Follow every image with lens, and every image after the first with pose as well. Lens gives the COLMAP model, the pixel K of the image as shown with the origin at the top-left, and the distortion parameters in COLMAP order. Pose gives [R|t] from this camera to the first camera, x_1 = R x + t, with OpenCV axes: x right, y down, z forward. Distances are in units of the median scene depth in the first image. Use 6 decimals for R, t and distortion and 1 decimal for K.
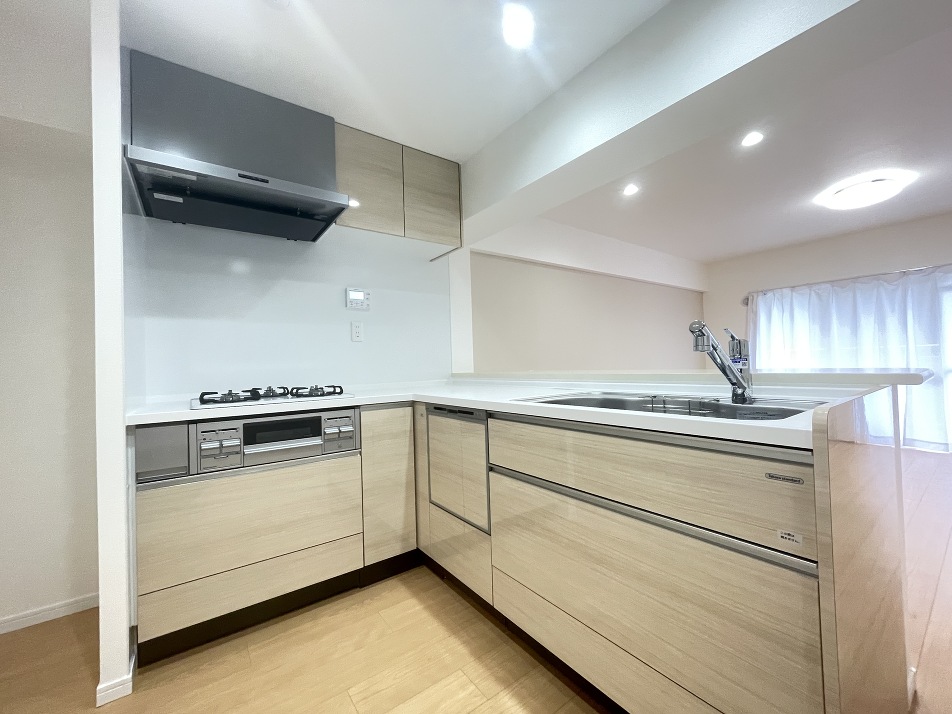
lens RADIAL K [[386.6, 0, 478.0], [0, 386.6, 358.4], [0, 0, 1]] dist [-0.003611, -0.000618]
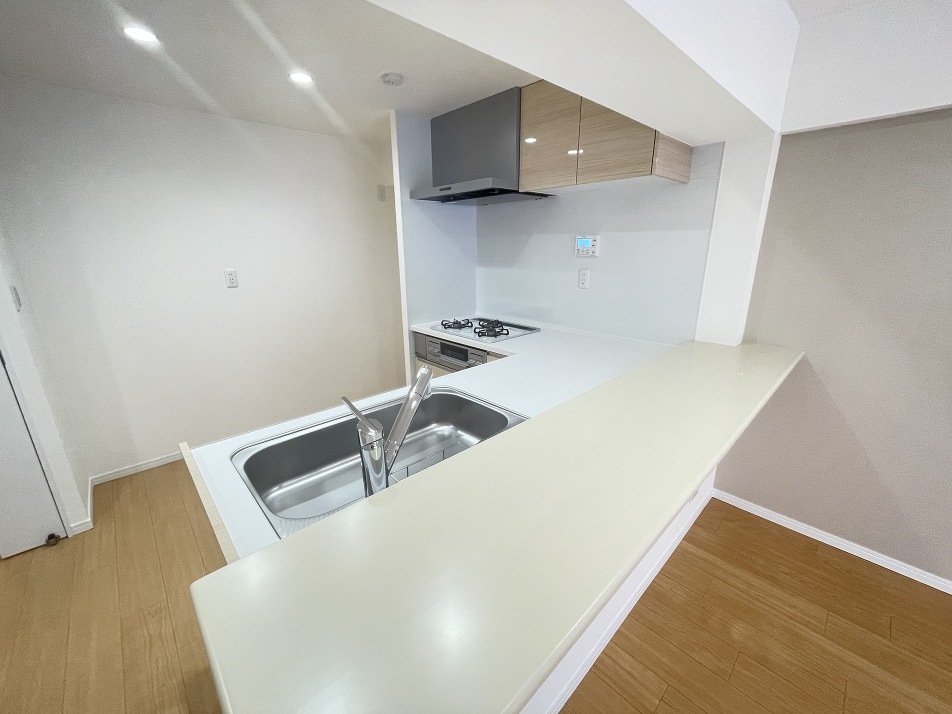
lens RADIAL K [[386.6, 0, 466.5], [0, 386.6, 352.0], [0, 0, 1]] dist [-0.003611, -0.000618]
pose [[0.104295, 0.294649, -0.949897, 0.999413], [0.017707, 0.954404, 0.297991, -0.283168], [0.994389, -0.047899, 0.094322, 0.847896]]
